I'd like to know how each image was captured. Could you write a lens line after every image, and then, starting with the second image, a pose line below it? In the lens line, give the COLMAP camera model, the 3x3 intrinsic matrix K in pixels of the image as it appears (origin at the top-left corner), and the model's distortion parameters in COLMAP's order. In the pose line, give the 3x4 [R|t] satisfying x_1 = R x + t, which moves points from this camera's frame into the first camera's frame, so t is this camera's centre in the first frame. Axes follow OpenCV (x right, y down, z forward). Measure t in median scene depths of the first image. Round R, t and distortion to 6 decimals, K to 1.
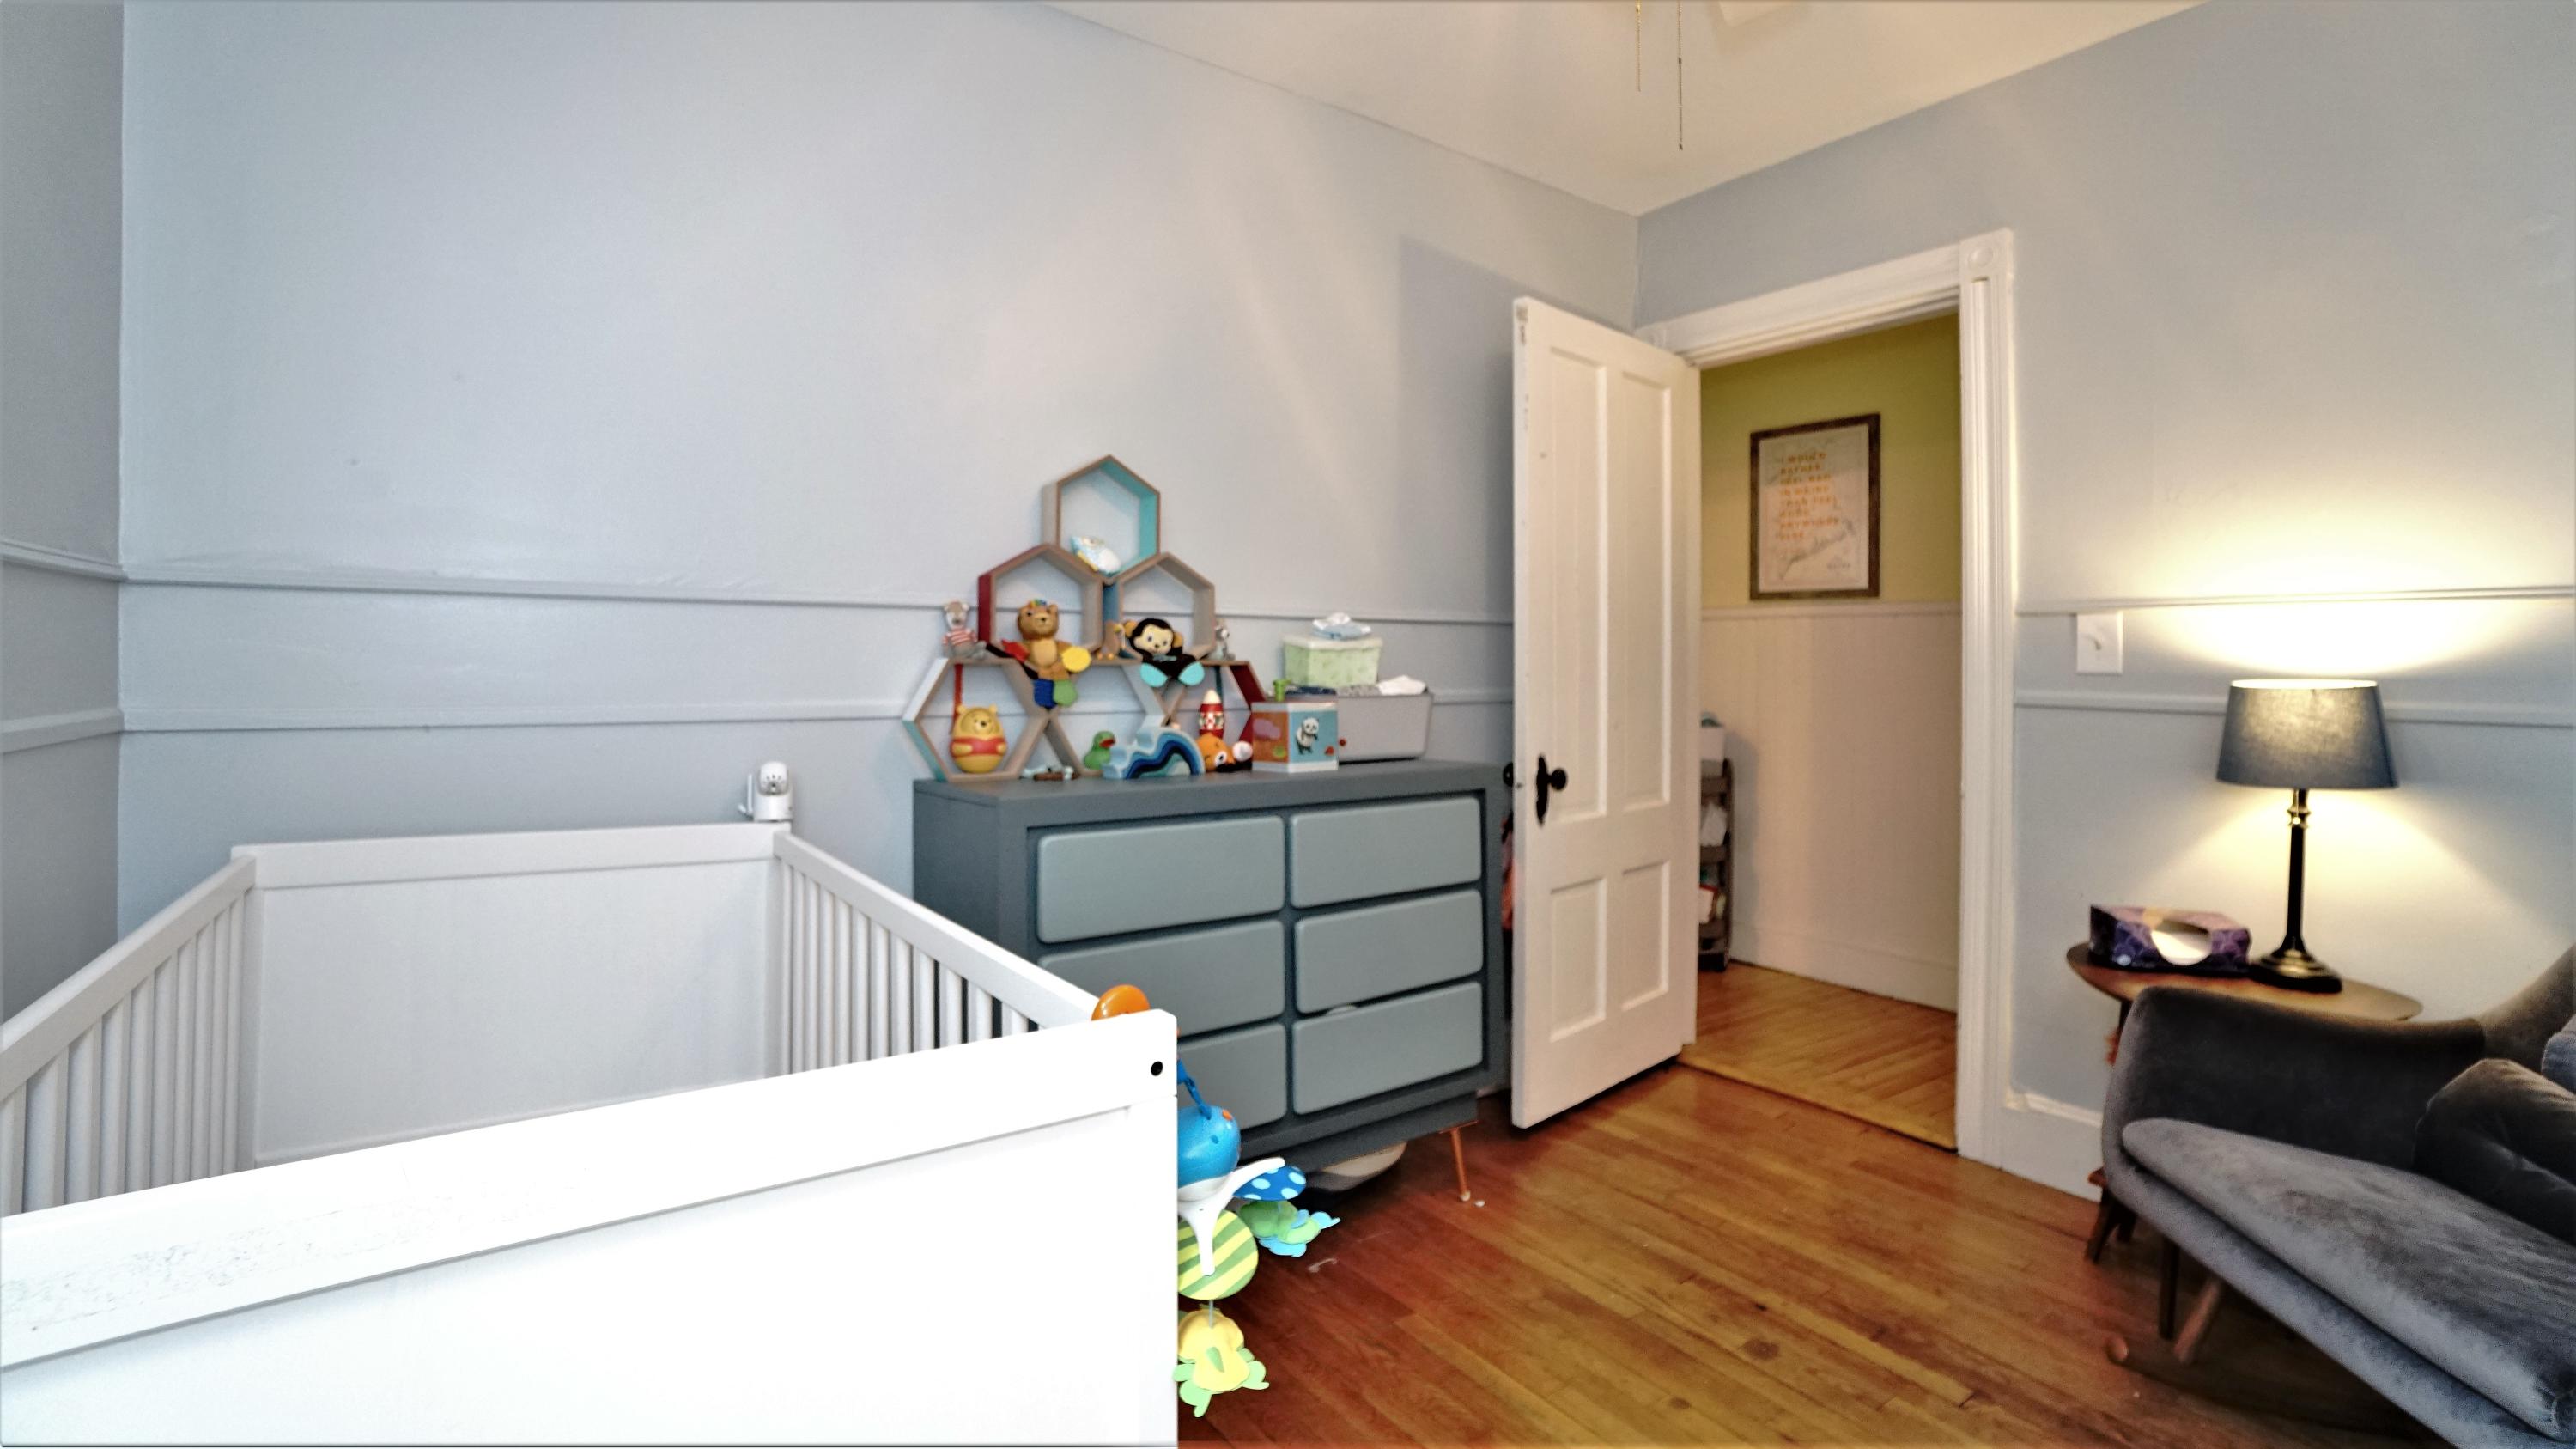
lens RADIAL K [[1143.0, 0, 1280.6], [0, 1143.0, 632.4], [0, 0, 1]] dist [-0.066198, 0.024420]
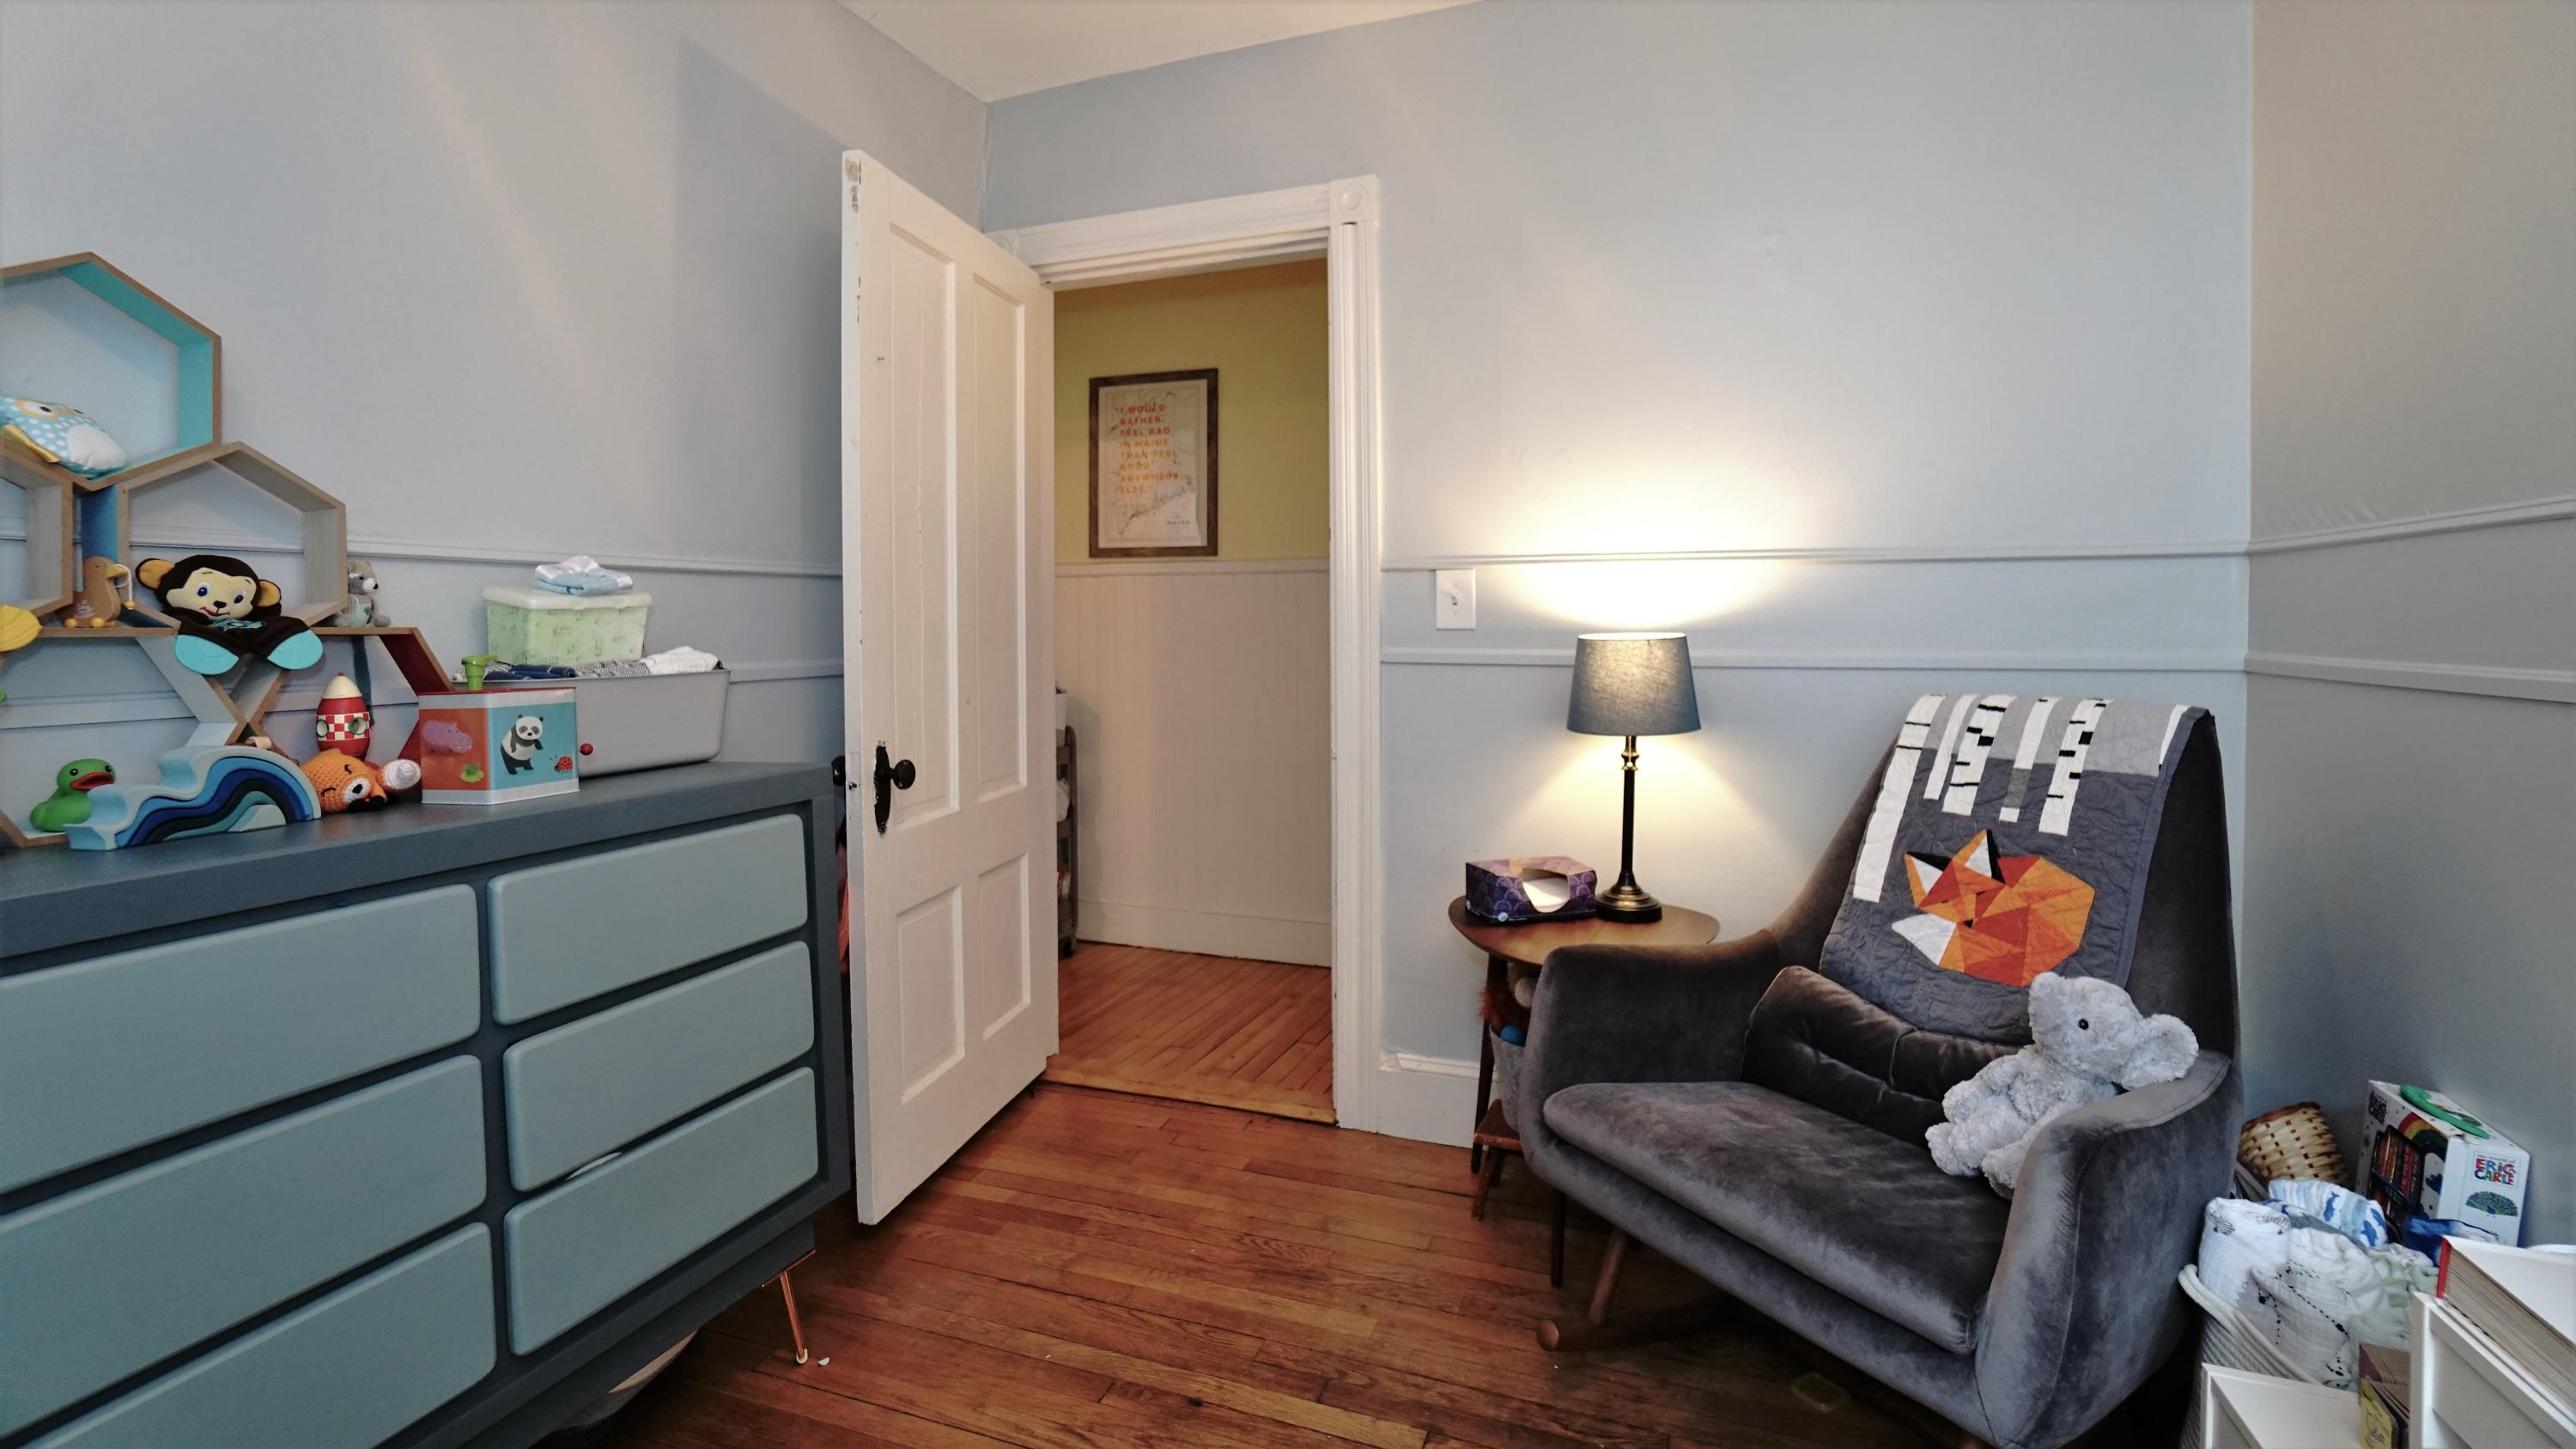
lens RADIAL K [[1143.0, 0, 1280.6], [0, 1143.0, 632.4], [0, 0, 1]] dist [-0.066198, 0.024420]
pose [[0.826693, -0.016332, 0.562416, 0.023312], [-0.001373, 0.999517, 0.031044, 0.008129], [-0.562651, -0.026436, 0.826272, 0.235462]]
